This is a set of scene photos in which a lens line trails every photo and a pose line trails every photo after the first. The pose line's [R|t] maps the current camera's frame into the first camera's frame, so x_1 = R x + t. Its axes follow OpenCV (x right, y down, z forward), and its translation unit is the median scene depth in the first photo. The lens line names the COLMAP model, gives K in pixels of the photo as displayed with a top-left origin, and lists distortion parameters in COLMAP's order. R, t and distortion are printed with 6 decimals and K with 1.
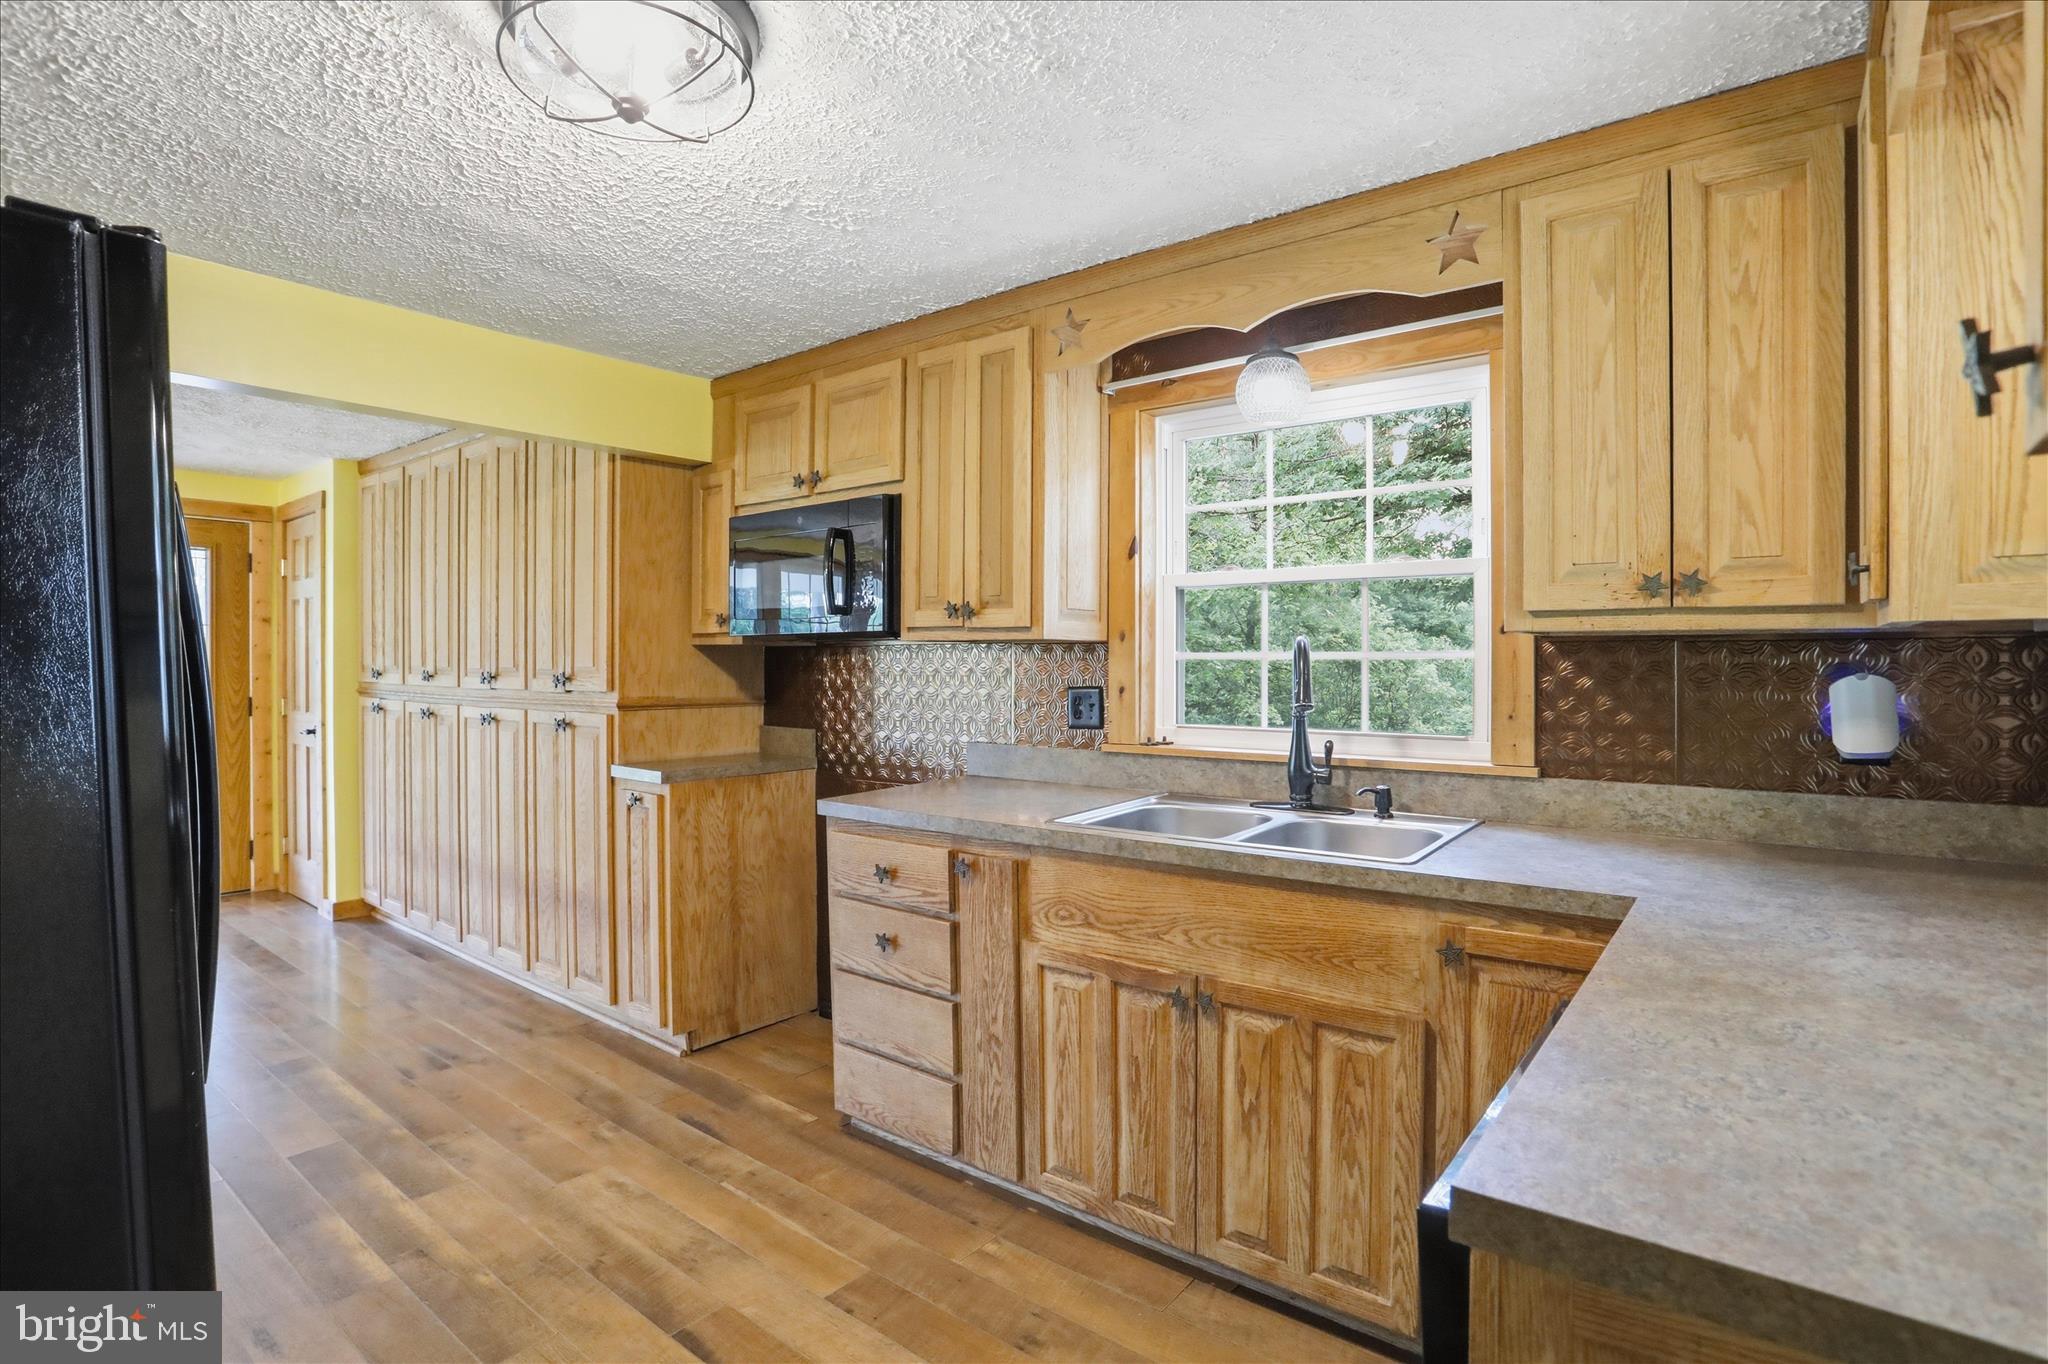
lens RADIAL K [[1002.4, 0, 1027.2], [0, 1002.4, 679.3], [0, 0, 1]] dist [-0.064381, 0.027830]
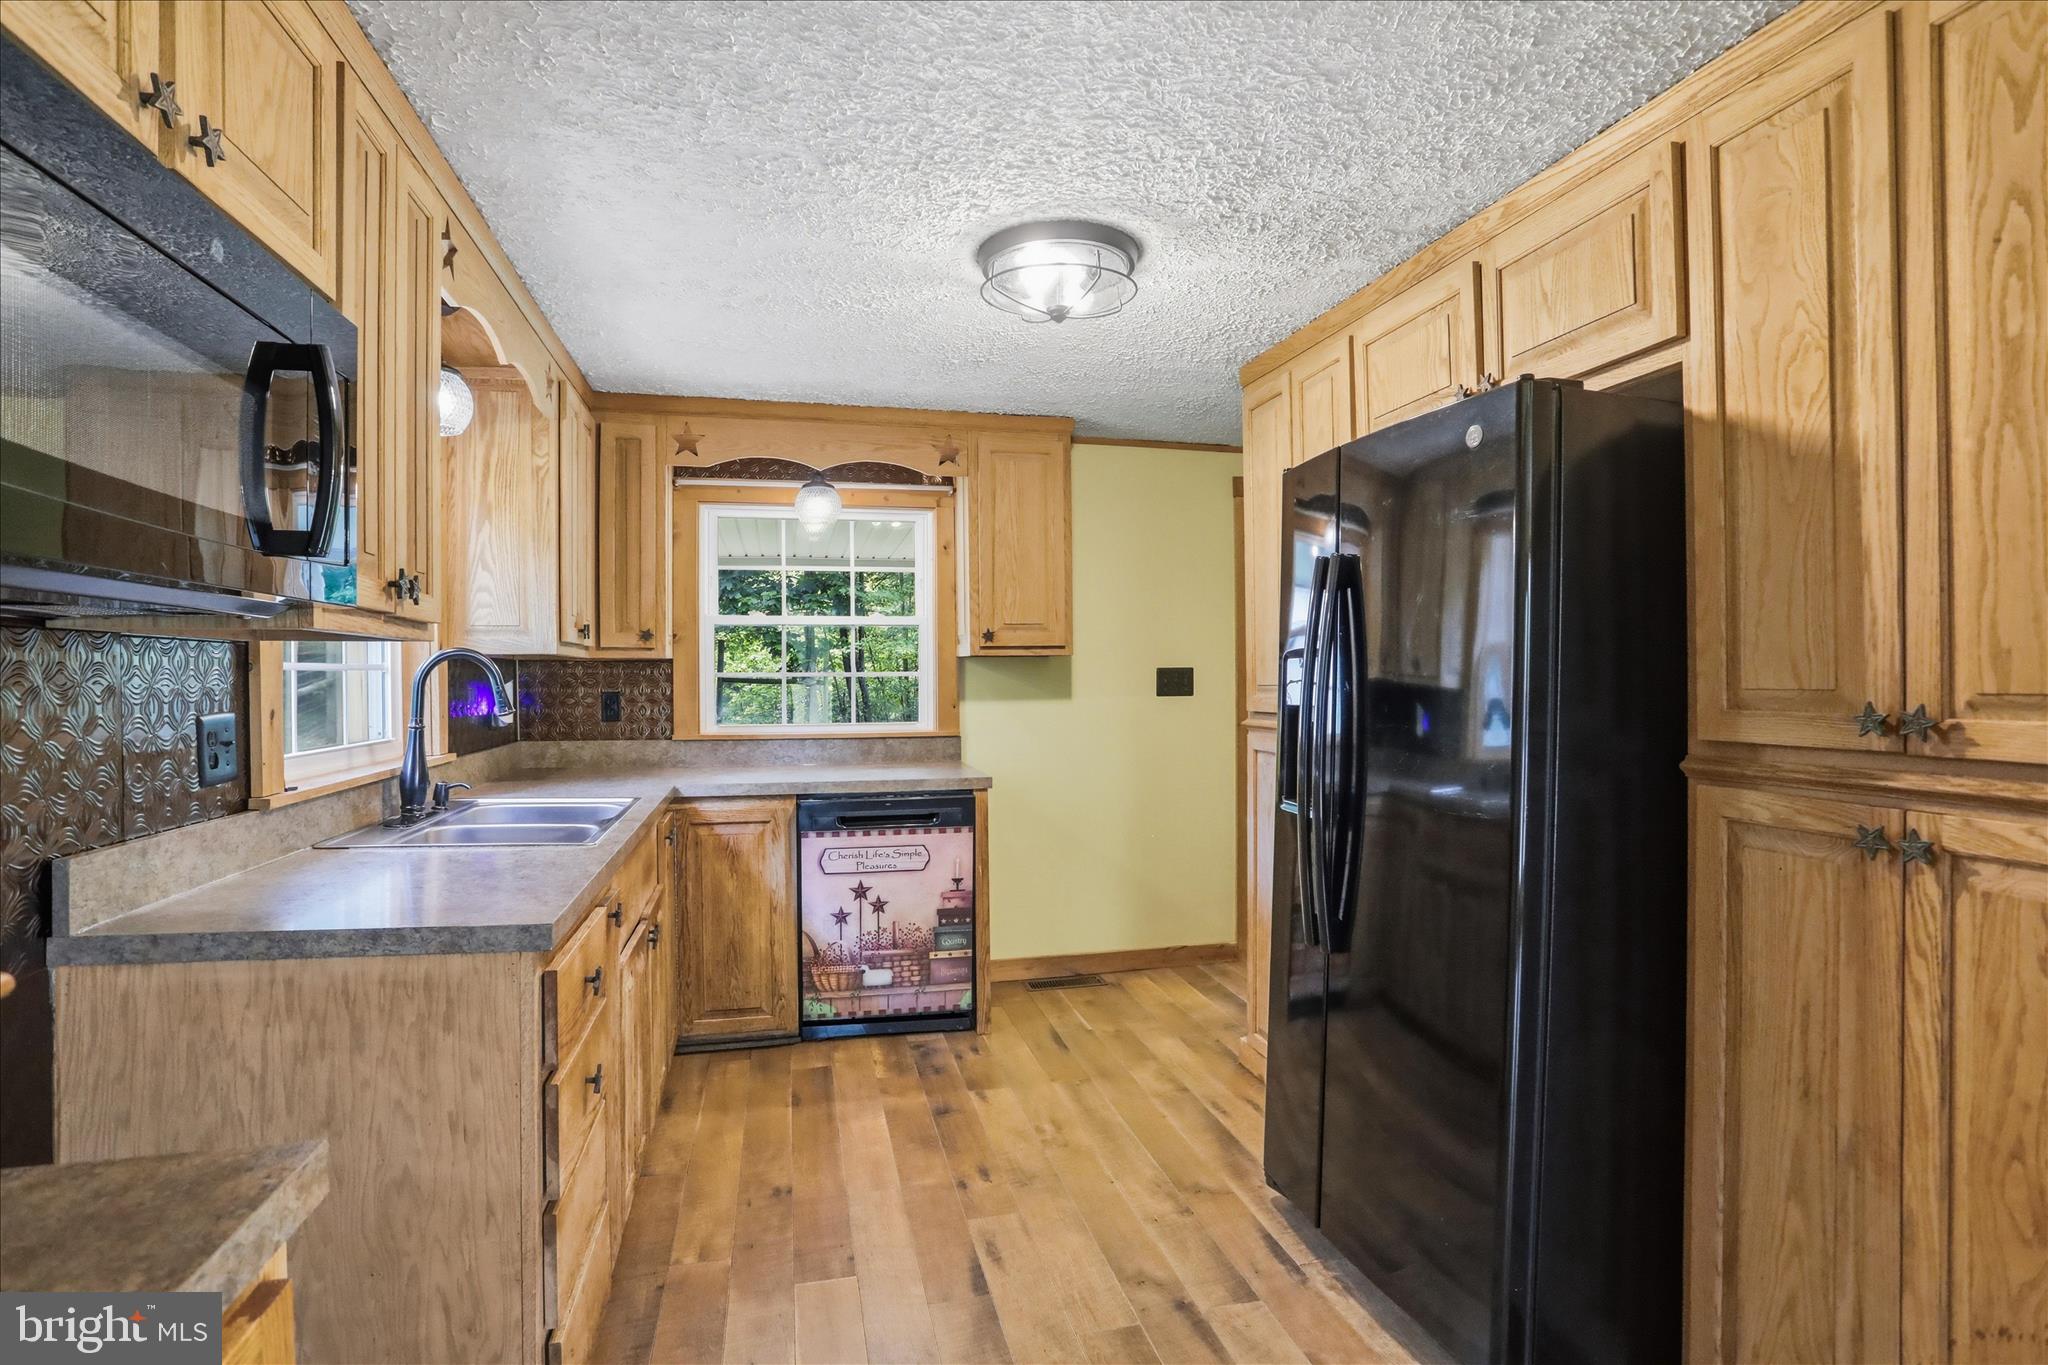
lens RADIAL K [[1002.4, 0, 1004.7], [0, 1002.4, 683.0], [0, 0, 1]] dist [-0.064381, 0.027830]
pose [[-0.767748, -0.002490, 0.640747, -0.882613], [0.013059, 0.999724, 0.019532, -0.021662], [-0.640619, 0.023363, -0.767503, 1.486101]]
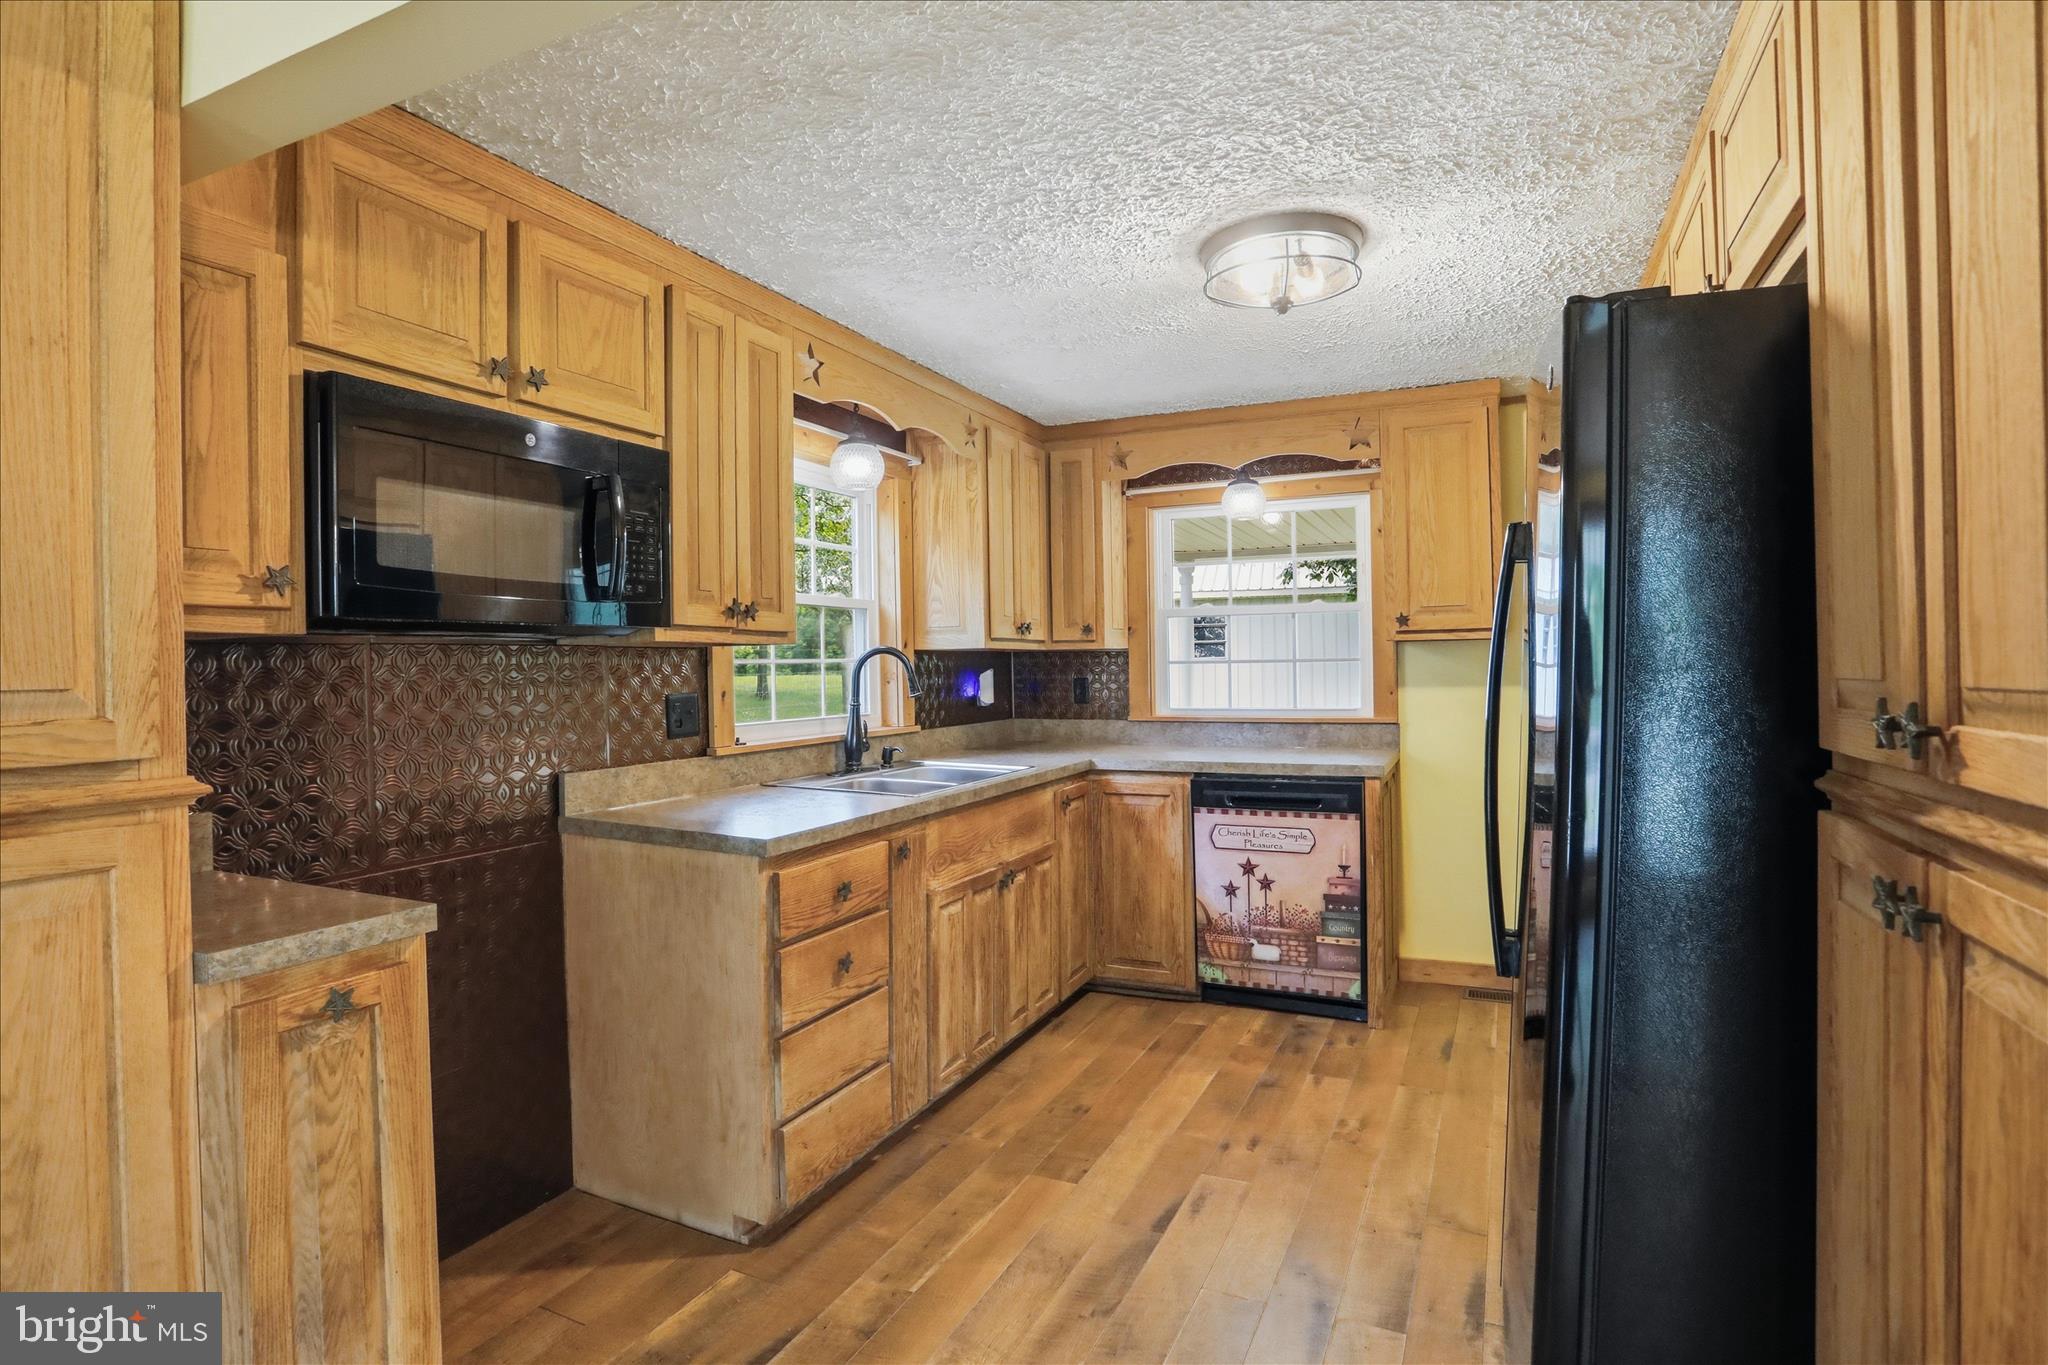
lens RADIAL K [[1002.4, 0, 1035.4], [0, 1002.4, 675.5], [0, 0, 1]] dist [-0.064381, 0.027830]
pose [[-0.221675, -0.007054, 0.975095, -1.220175], [0.027986, 0.999516, 0.013593, -0.016942], [-0.974719, 0.030302, -0.221370, 1.143070]]
